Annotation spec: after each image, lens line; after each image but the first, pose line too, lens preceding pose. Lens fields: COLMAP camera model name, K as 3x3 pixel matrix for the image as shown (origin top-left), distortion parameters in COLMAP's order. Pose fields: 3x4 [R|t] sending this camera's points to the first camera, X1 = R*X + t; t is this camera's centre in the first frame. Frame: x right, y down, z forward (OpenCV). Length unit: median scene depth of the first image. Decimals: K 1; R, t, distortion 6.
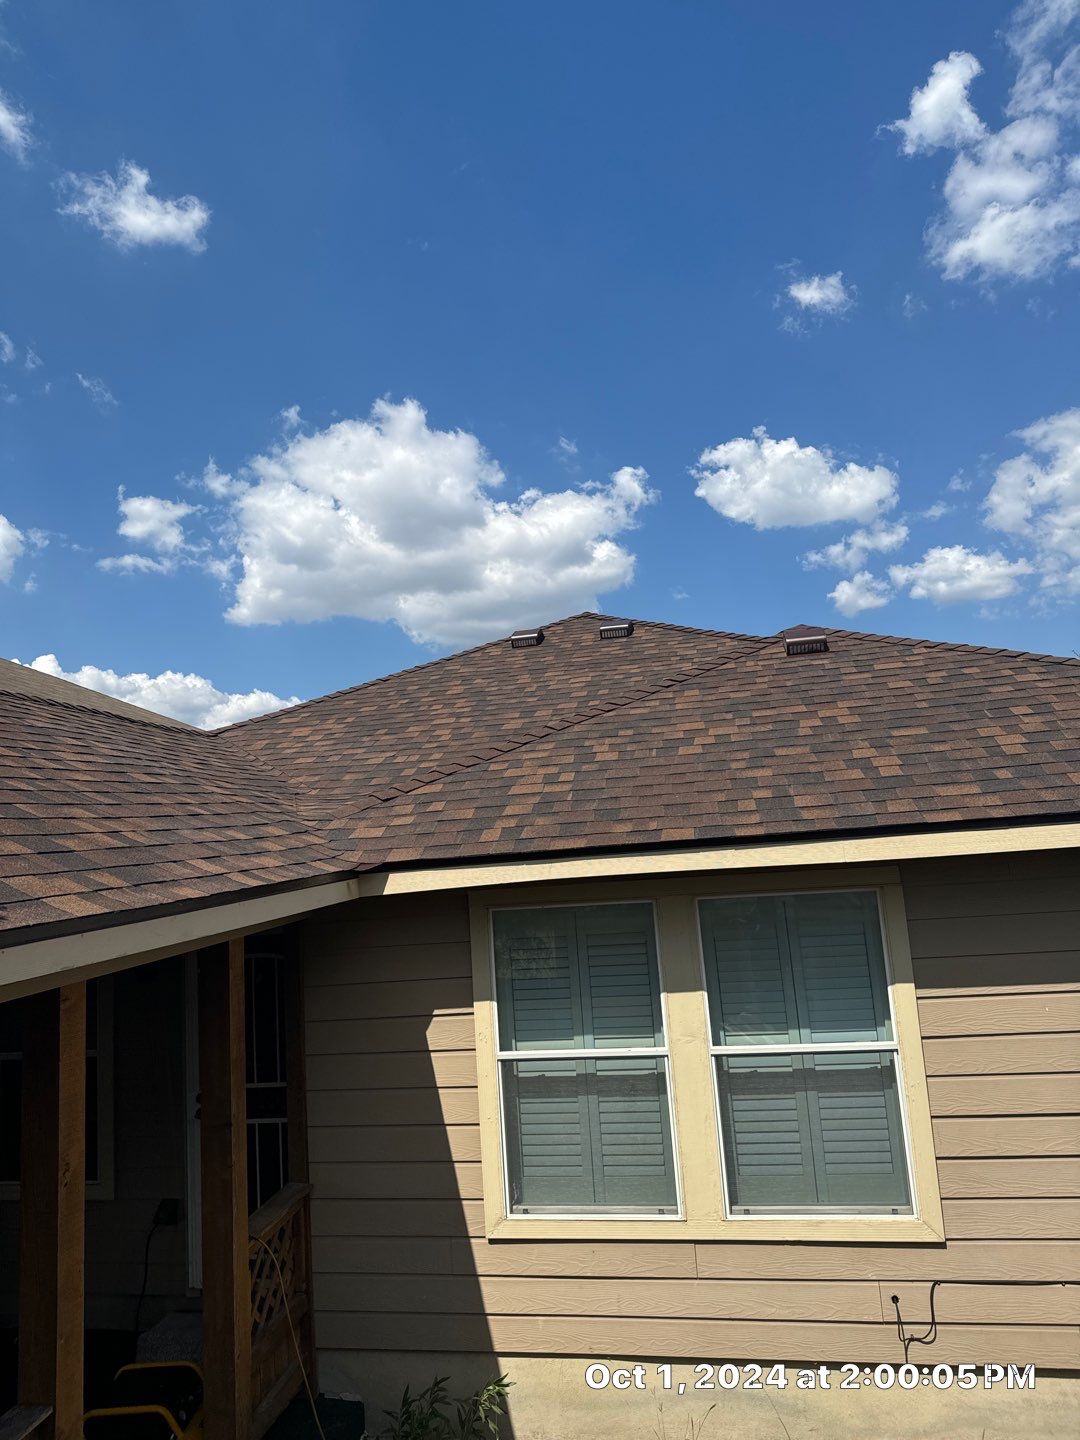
lens RADIAL K [[1022.7, 0, 536.4], [0, 1022.7, 757.0], [0, 0, 1]] dist [0.018479, -0.031284]
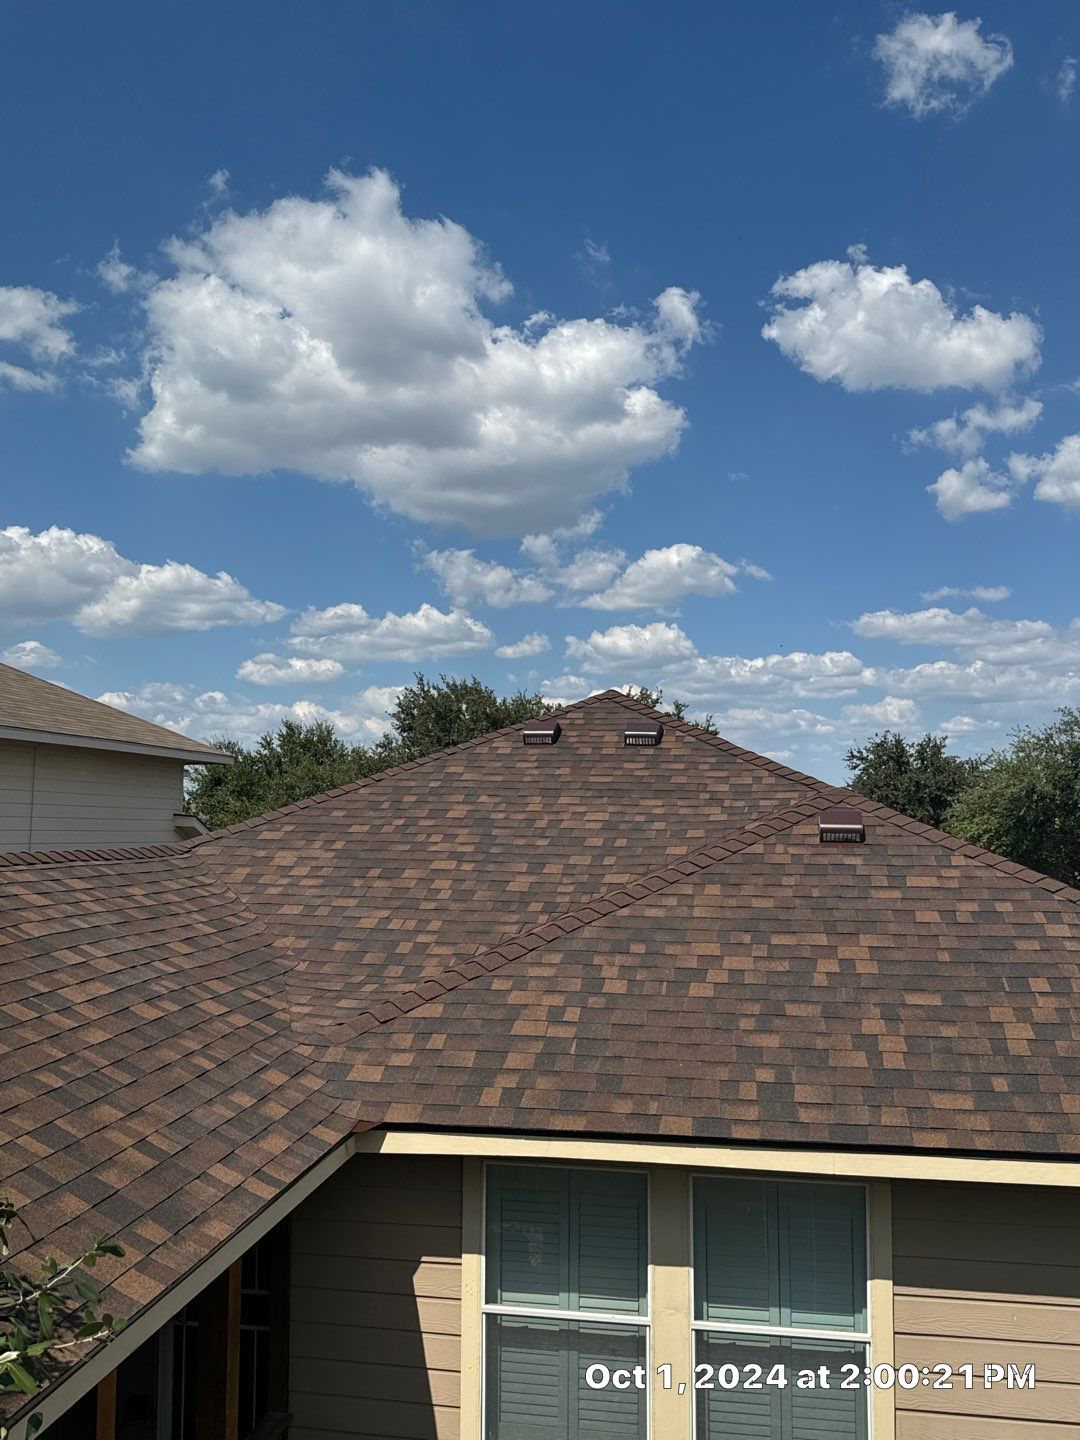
lens RADIAL K [[1366.7, 0, 544.5], [0, 1366.7, 758.5], [0, 0, 1]] dist [0.057507, -0.100810]
pose [[0.997182, 0.072186, 0.020434, -0.042297], [-0.073621, 0.993954, 0.081453, -0.348685], [-0.014431, -0.082728, 0.996468, -0.296811]]
